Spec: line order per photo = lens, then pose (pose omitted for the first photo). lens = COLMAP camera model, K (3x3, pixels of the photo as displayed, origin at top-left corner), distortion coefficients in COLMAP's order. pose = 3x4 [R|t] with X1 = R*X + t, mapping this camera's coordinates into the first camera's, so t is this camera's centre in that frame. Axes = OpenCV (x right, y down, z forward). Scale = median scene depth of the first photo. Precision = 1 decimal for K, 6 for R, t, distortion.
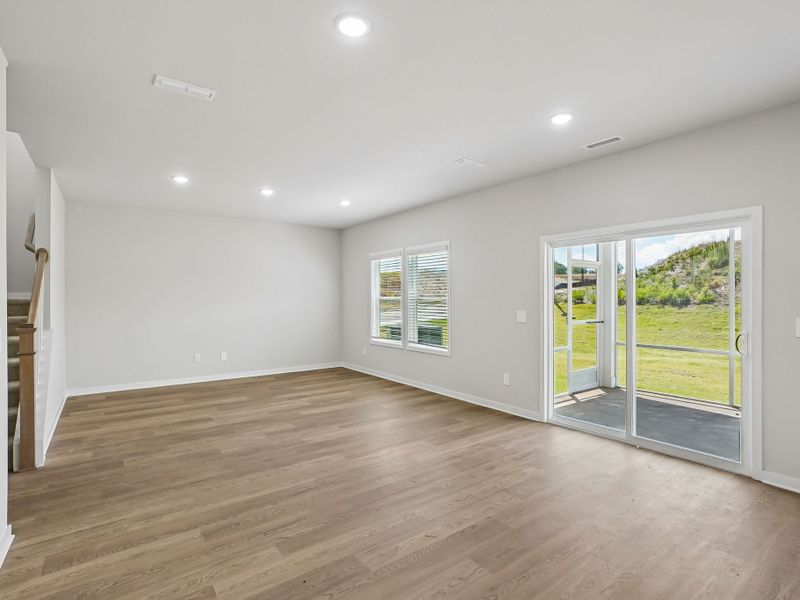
lens RADIAL K [[408.1, 0, 399.6], [0, 408.1, 298.9], [0, 0, 1]] dist [0.006041, 0.003682]
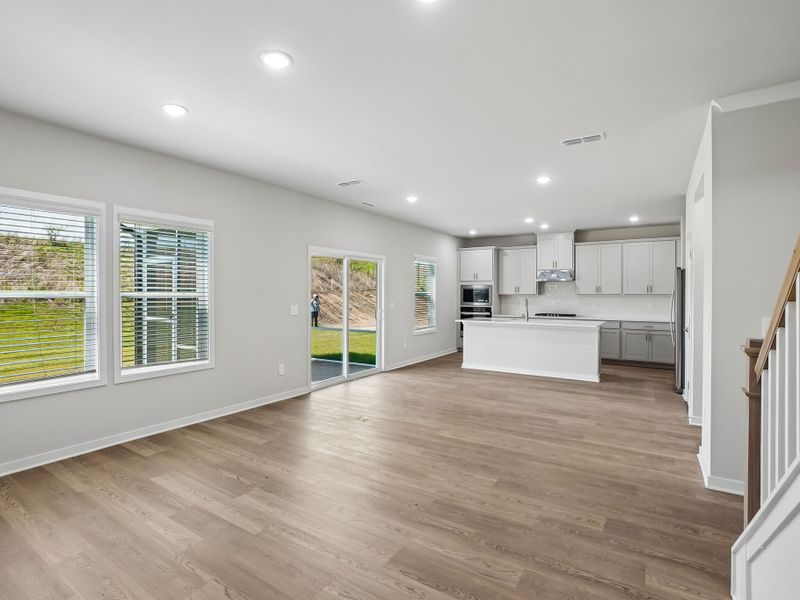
lens RADIAL K [[408.1, 0, 373.9], [0, 408.1, 300.8], [0, 0, 1]] dist [0.006041, 0.003682]
pose [[-0.330683, -0.006379, 0.943720, -1.371227], [-0.007596, 0.999963, 0.004098, 0.012183], [-0.943711, -0.005814, -0.330719, 1.830296]]
